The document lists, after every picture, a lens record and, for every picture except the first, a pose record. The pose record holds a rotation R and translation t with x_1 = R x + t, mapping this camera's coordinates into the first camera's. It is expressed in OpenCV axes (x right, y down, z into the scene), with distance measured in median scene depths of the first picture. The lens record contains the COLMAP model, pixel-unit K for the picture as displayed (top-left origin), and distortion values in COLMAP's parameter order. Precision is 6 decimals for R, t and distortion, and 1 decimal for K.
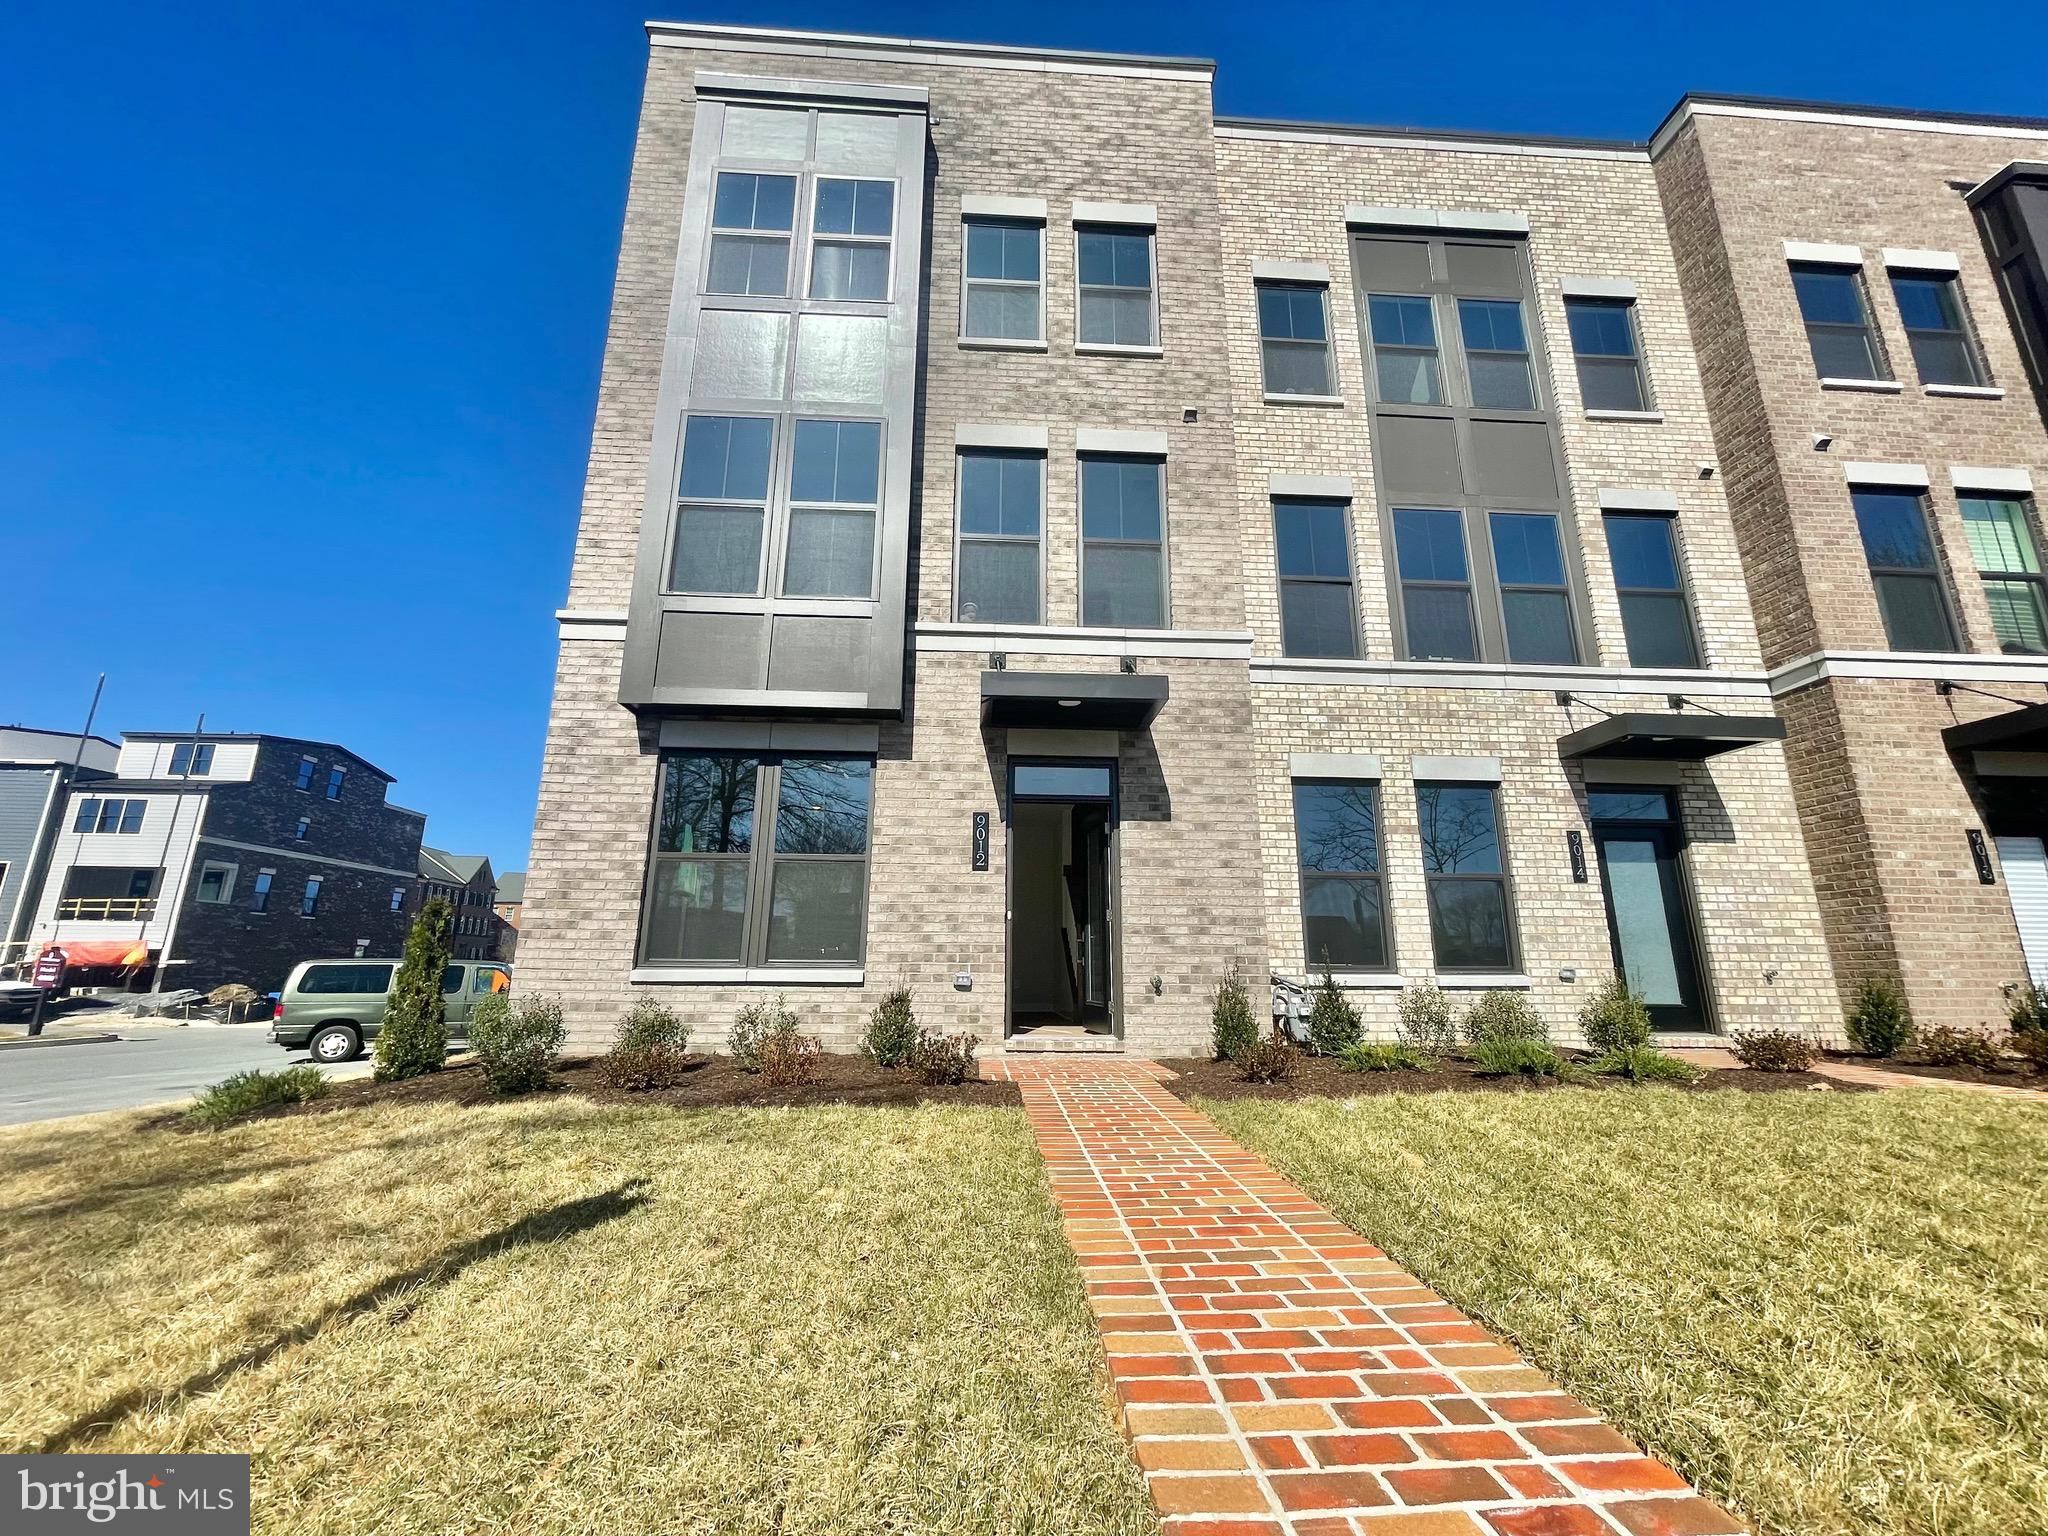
lens RADIAL K [[823.2, 0, 1021.8], [0, 823.2, 770.1], [0, 0, 1]] dist [-0.002976, 0.000585]
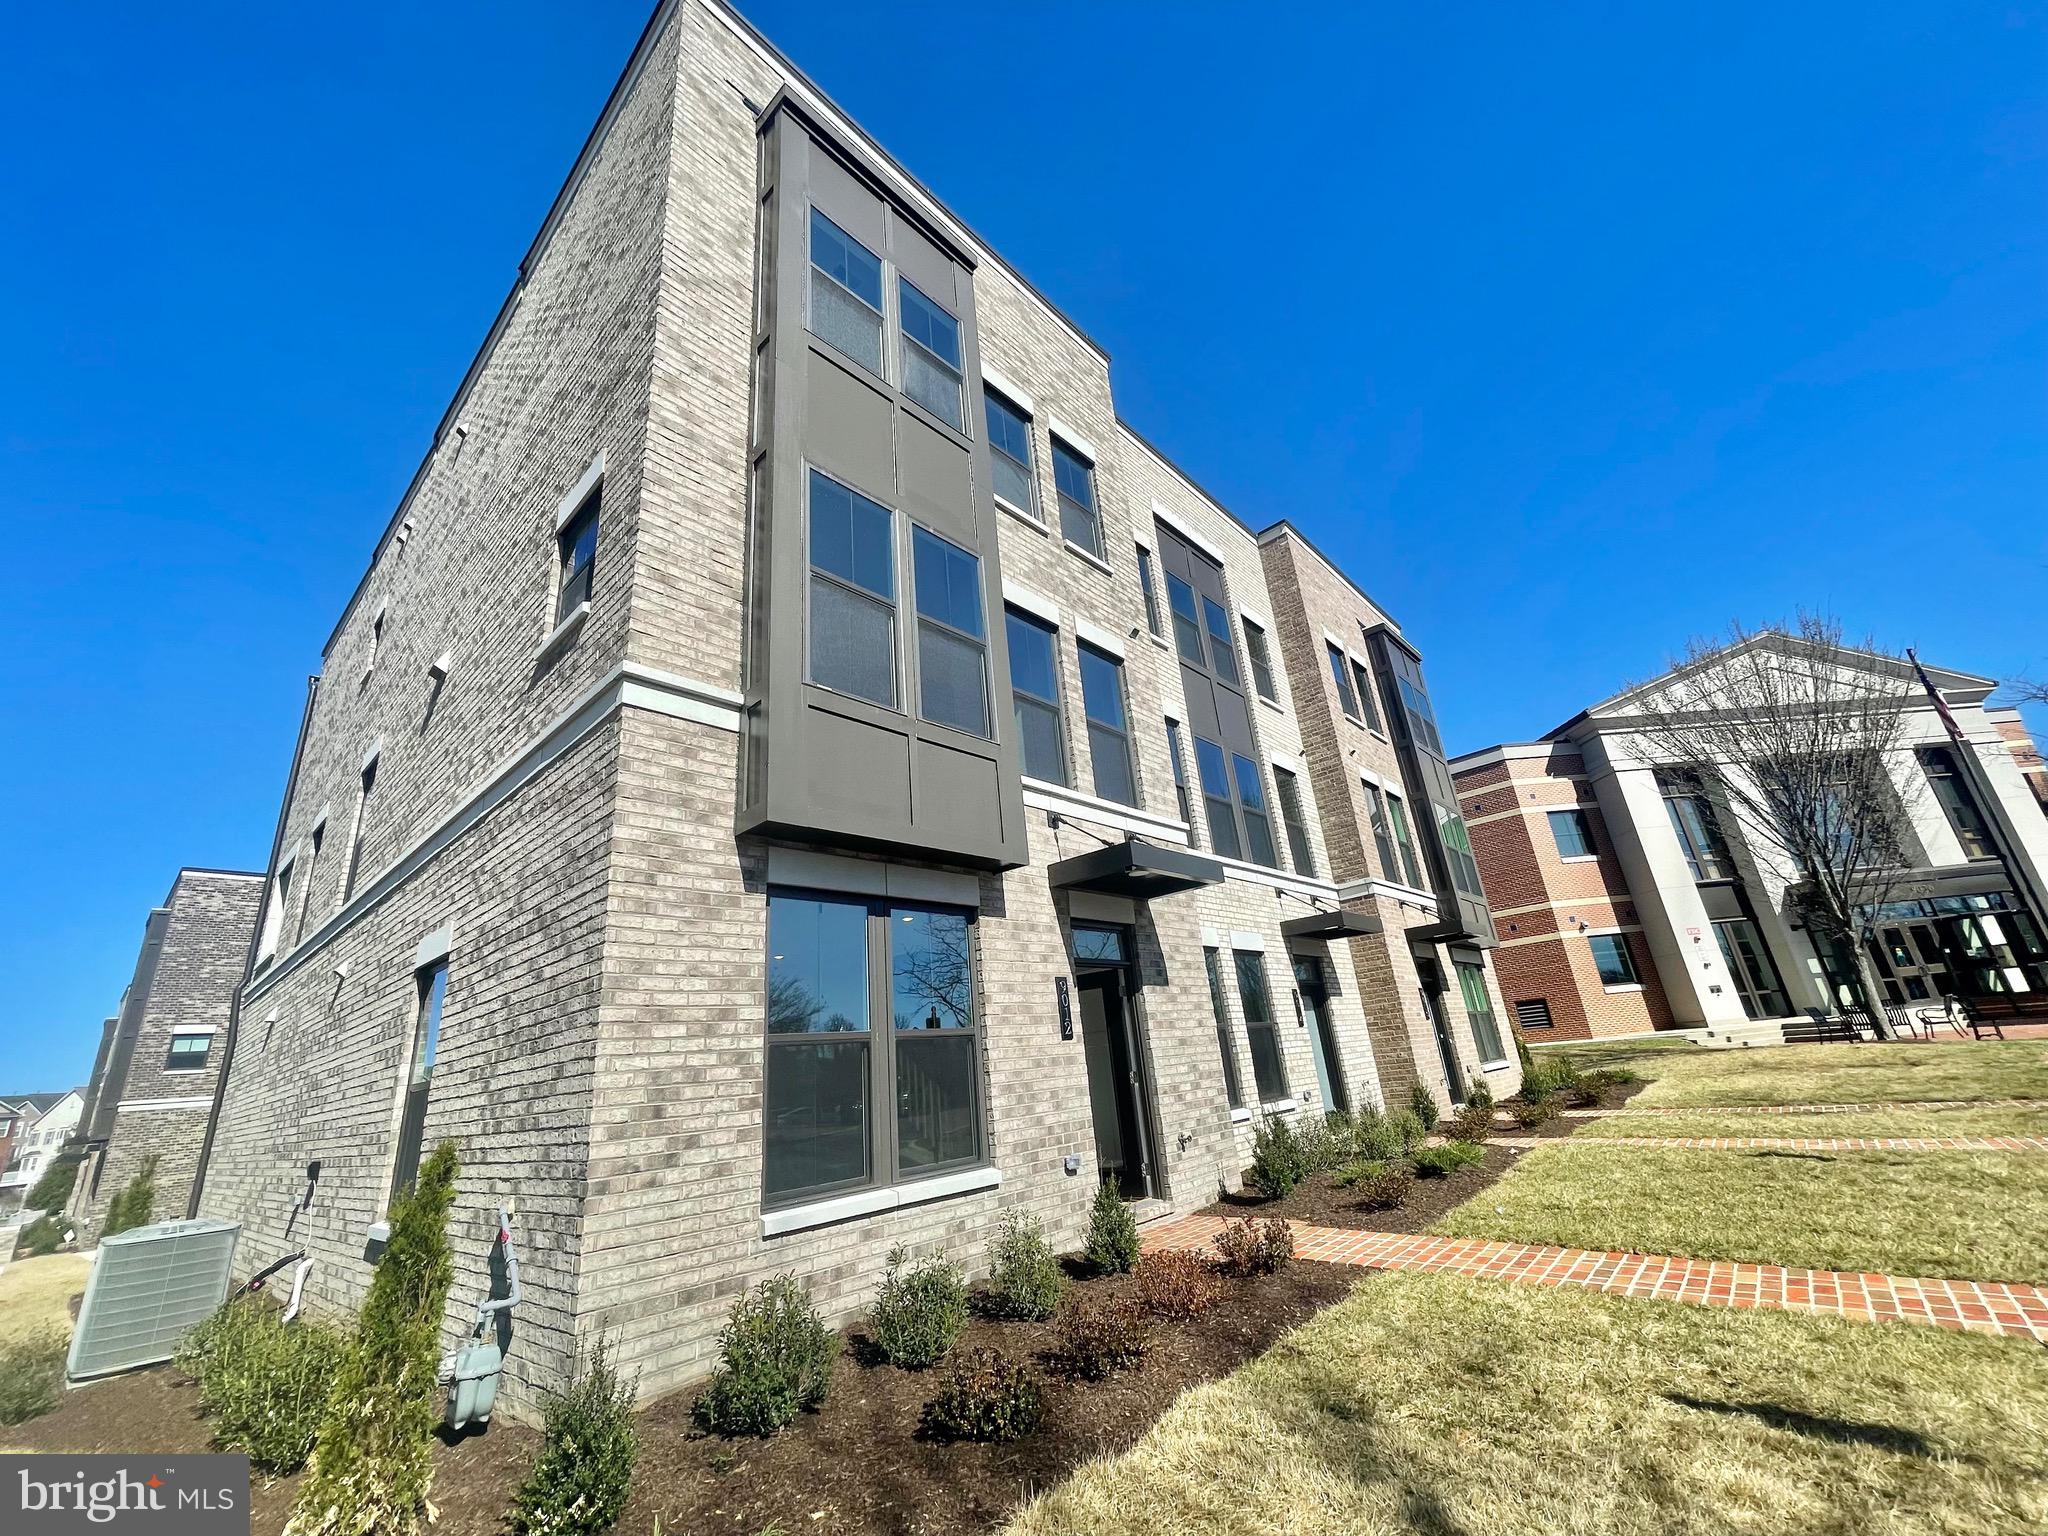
lens RADIAL K [[823.2, 0, 1014.6], [0, 823.2, 772.0], [0, 0, 1]] dist [-0.002976, 0.000585]
pose [[0.720006, 0.172057, 0.672301, -0.781118], [-0.071954, 0.982065, -0.174272, -0.013488], [-0.690228, 0.077102, 0.719473, 0.317187]]
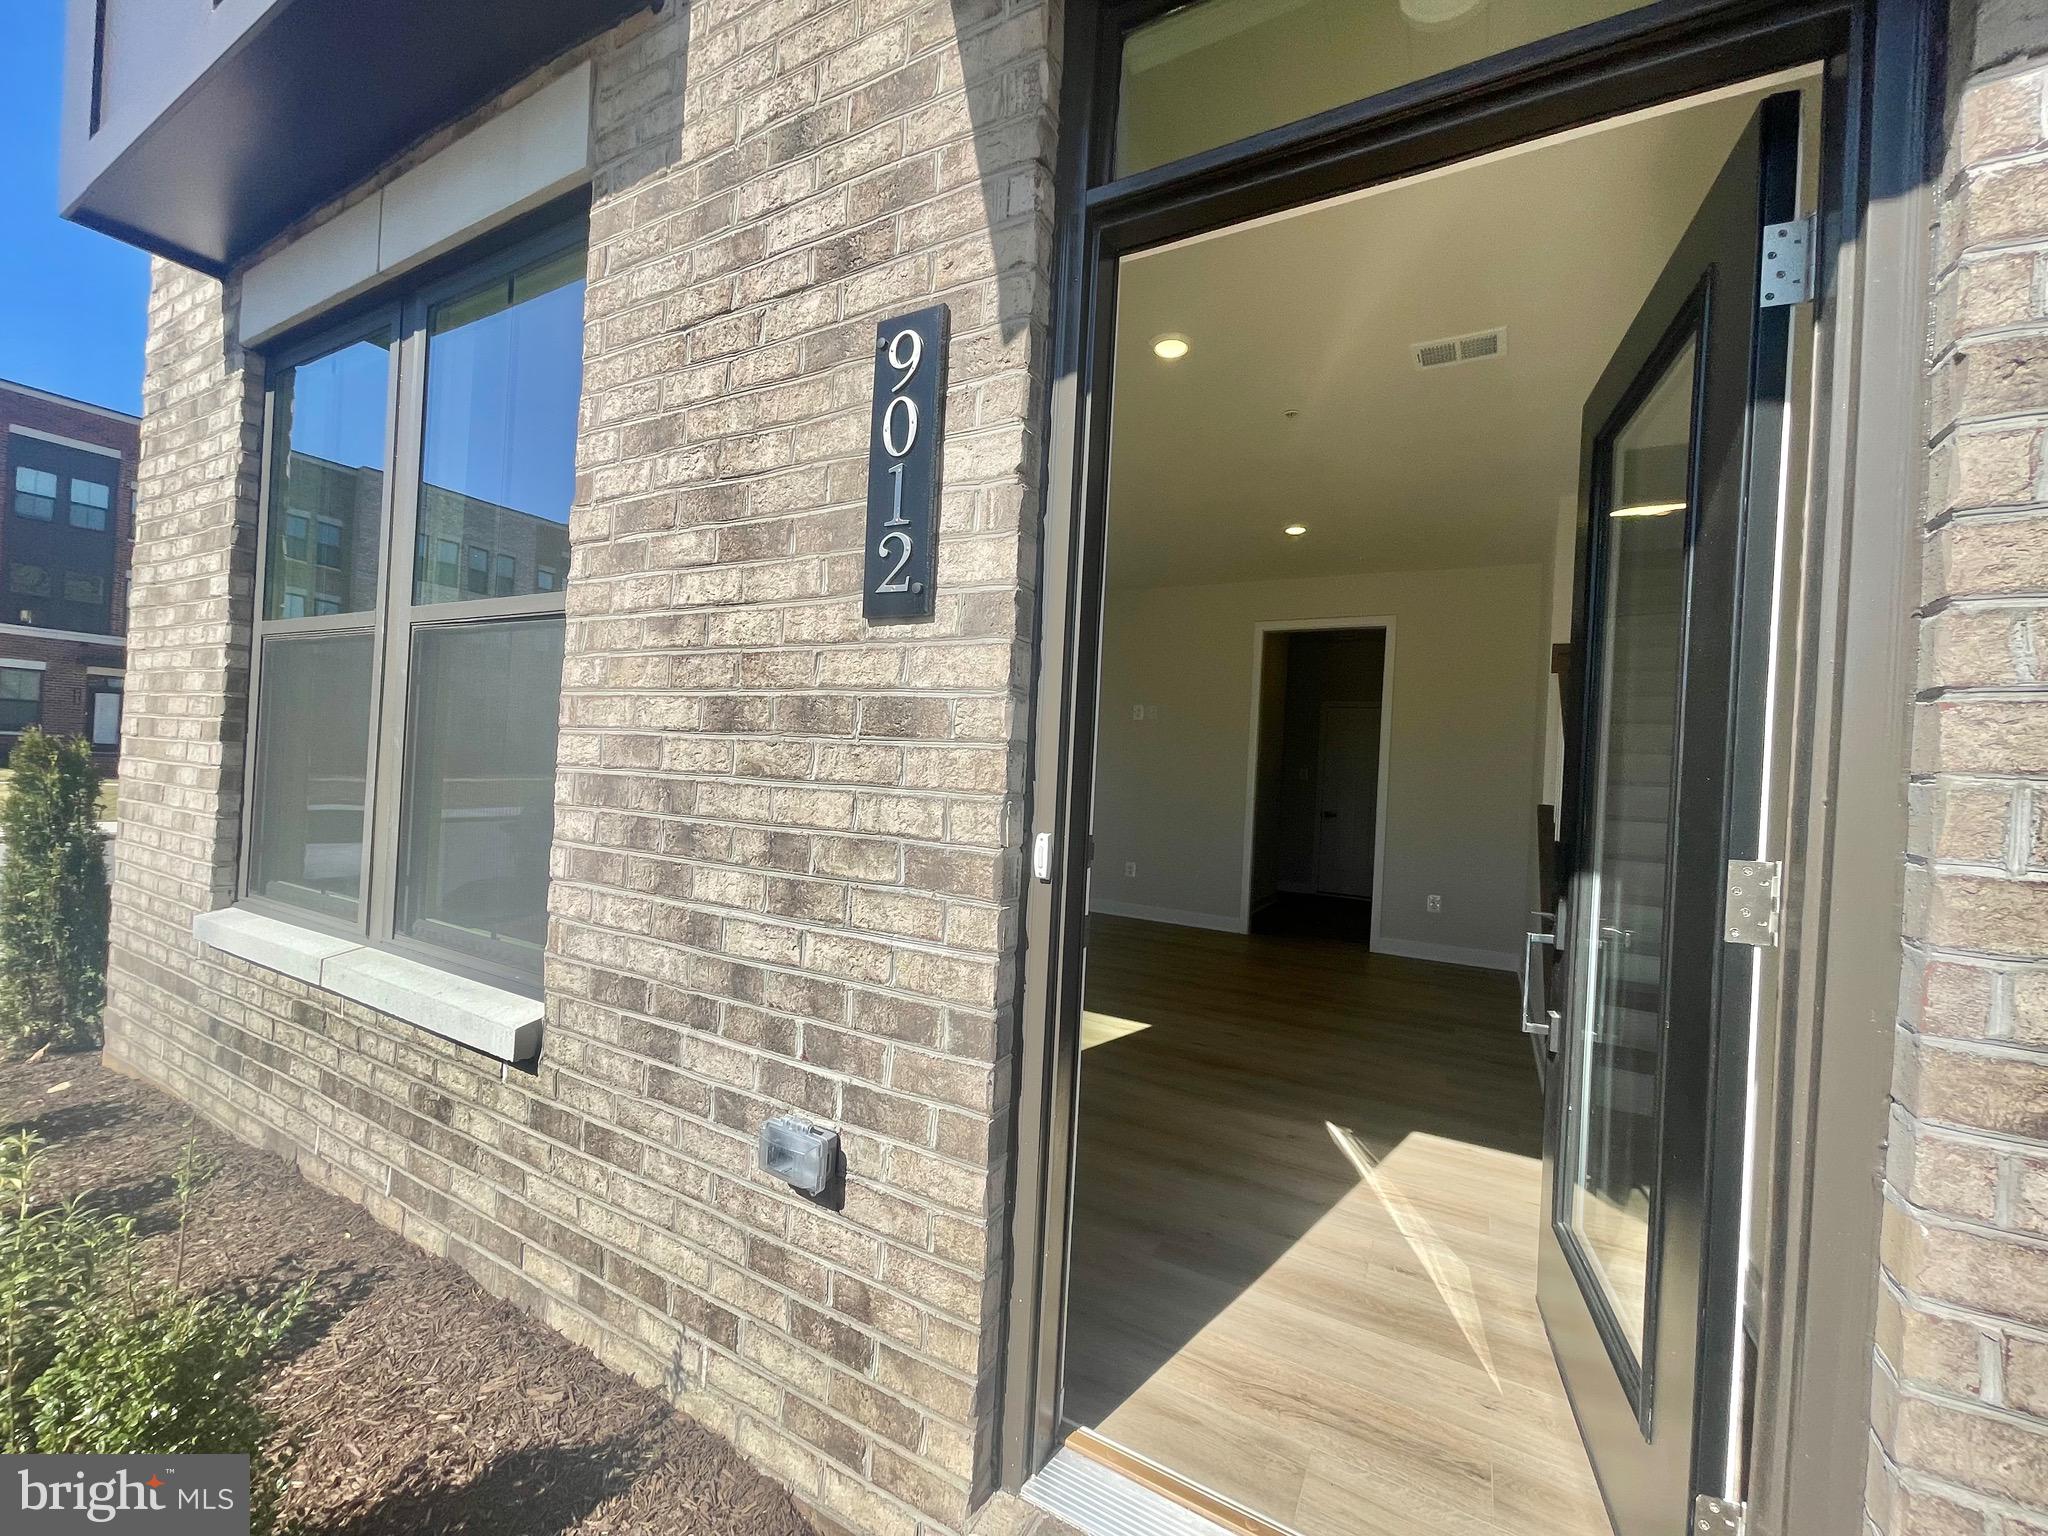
lens RADIAL K [[823.2, 0, 1018.8], [0, 823.2, 763.0], [0, 0, 1]] dist [-0.002976, 0.000585]
pose [[0.842680, 0.032600, -0.537427, 0.076759], [0.082281, 0.978644, 0.188378, 0.118271], [0.532091, -0.202963, 0.822001, 0.830691]]
